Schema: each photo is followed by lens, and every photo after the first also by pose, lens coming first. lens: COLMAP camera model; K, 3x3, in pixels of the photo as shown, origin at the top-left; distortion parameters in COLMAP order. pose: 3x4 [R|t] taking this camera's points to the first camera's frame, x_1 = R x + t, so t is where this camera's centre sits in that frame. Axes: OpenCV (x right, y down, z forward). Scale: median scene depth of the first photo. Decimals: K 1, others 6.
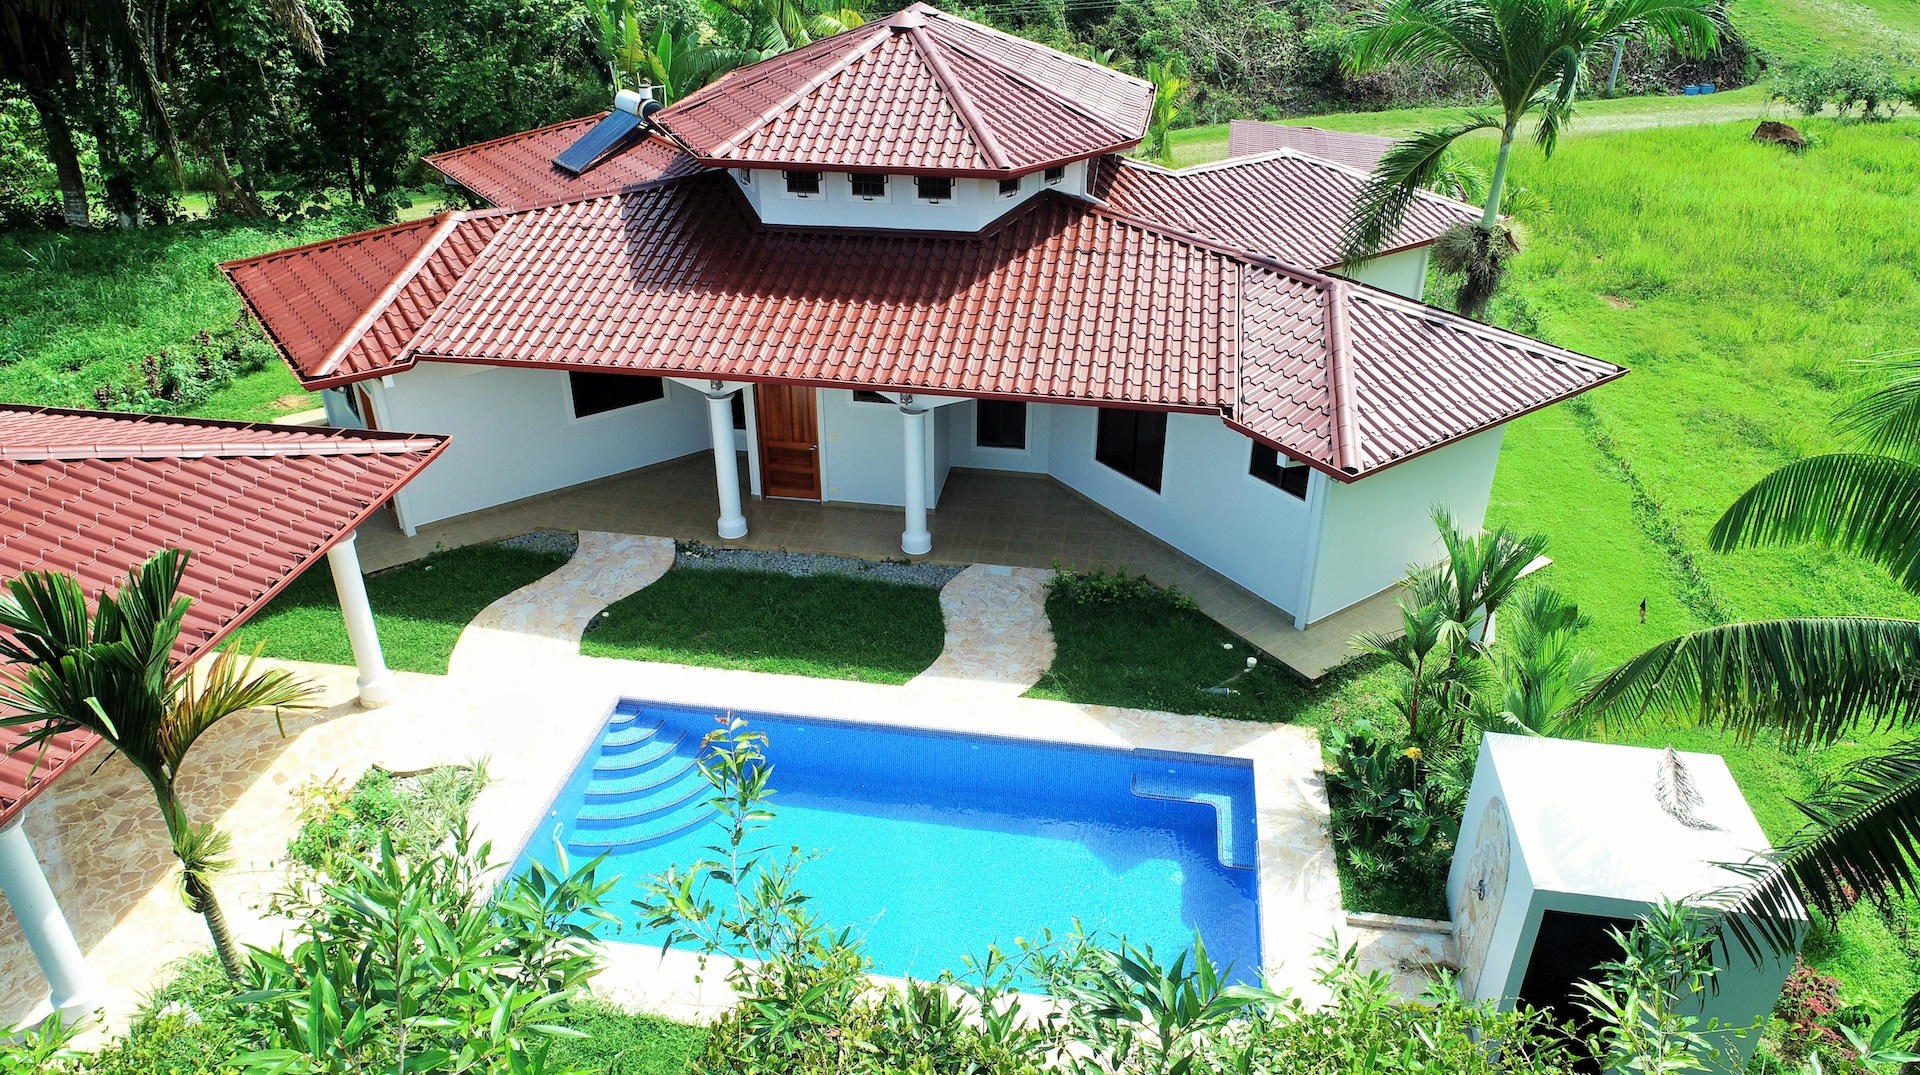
lens RADIAL K [[1262.4, 0, 948.3], [0, 1262.4, 544.9], [0, 0, 1]] dist [0.001386, -0.003701]
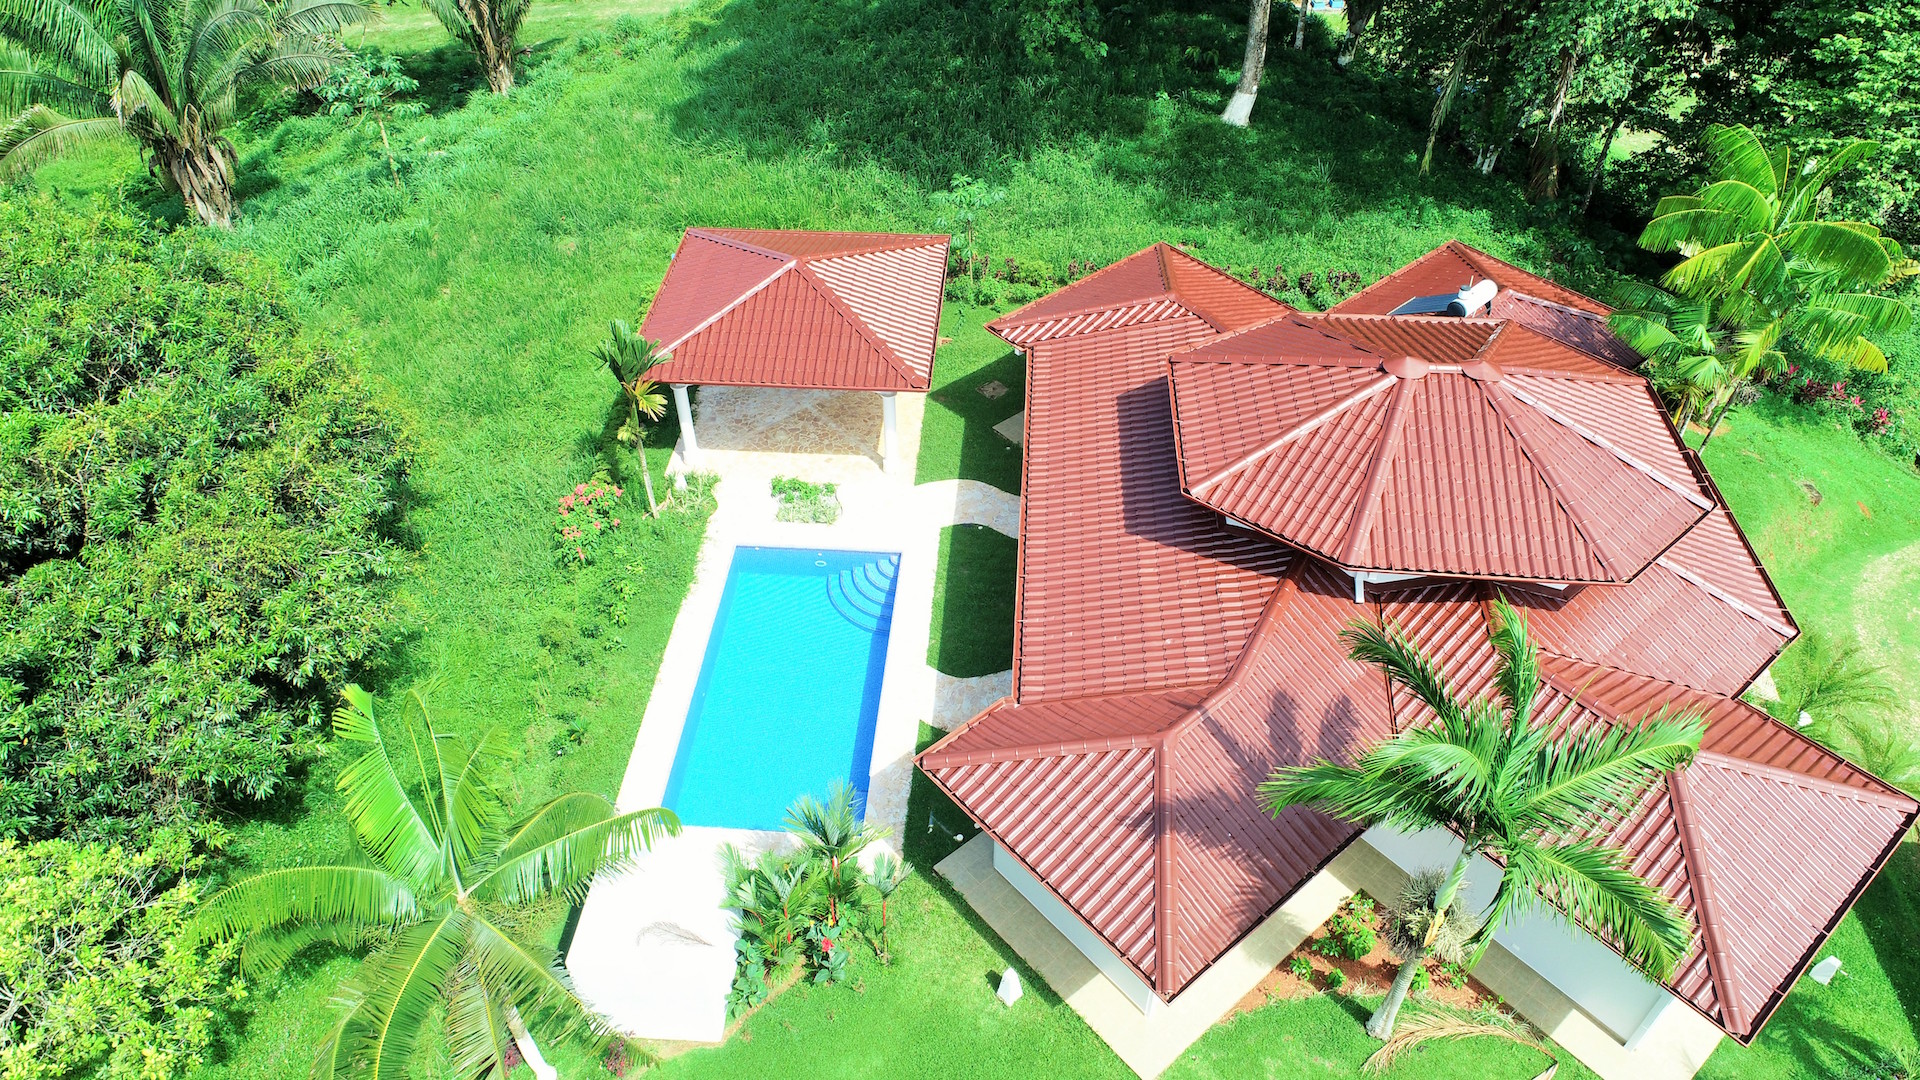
lens RADIAL K [[1262.4, 0, 948.3], [0, 1262.4, 547.4], [0, 0, 1]] dist [0.001386, -0.003701]
pose [[0.076079, 0.664362, -0.743528, 0.925763], [-0.471550, 0.681004, 0.560245, -0.789615], [0.878551, 0.307988, 0.365090, 0.324109]]
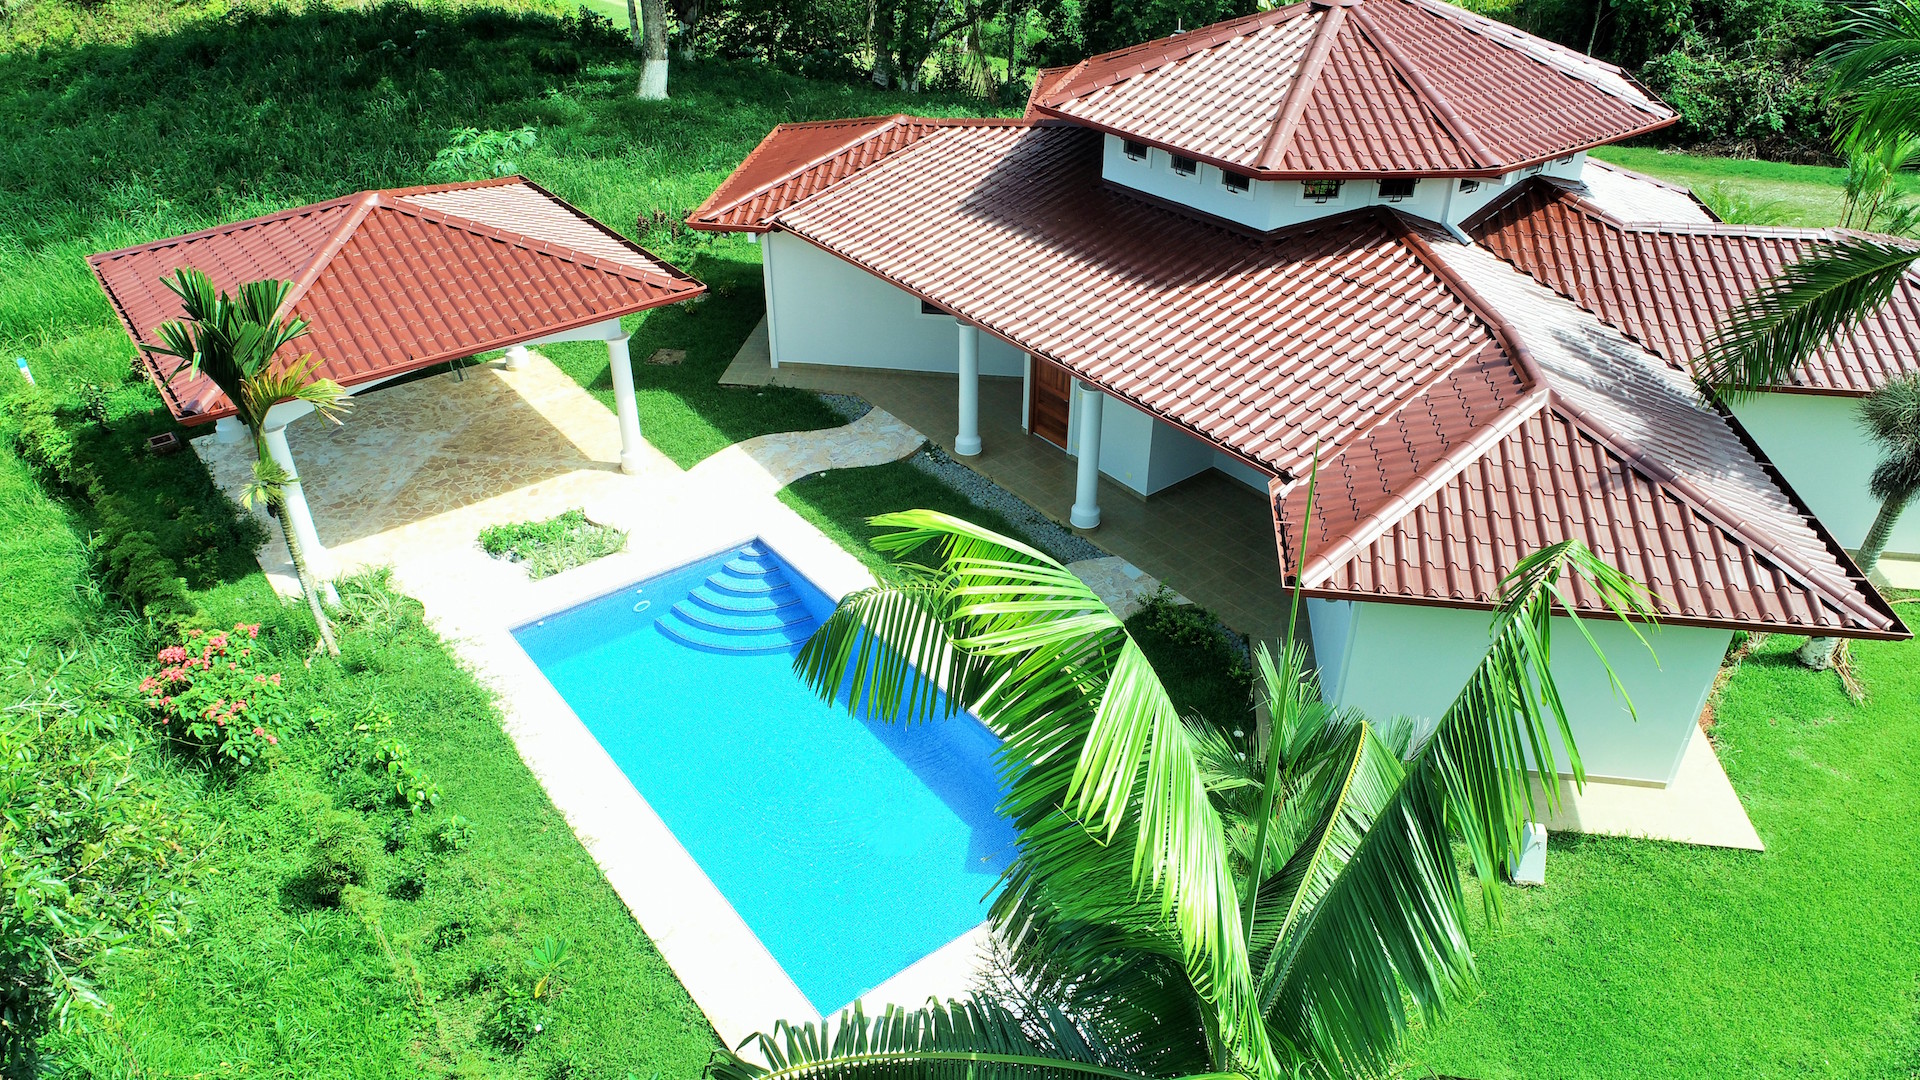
lens RADIAL K [[1262.4, 0, 948.3], [0, 1262.4, 547.4], [0, 0, 1]] dist [0.001386, -0.003701]
pose [[0.728169, 0.368011, -0.578219, 0.480597], [-0.328406, 0.927815, 0.176942, -0.118980], [0.601598, 0.061047, 0.796463, 0.126985]]
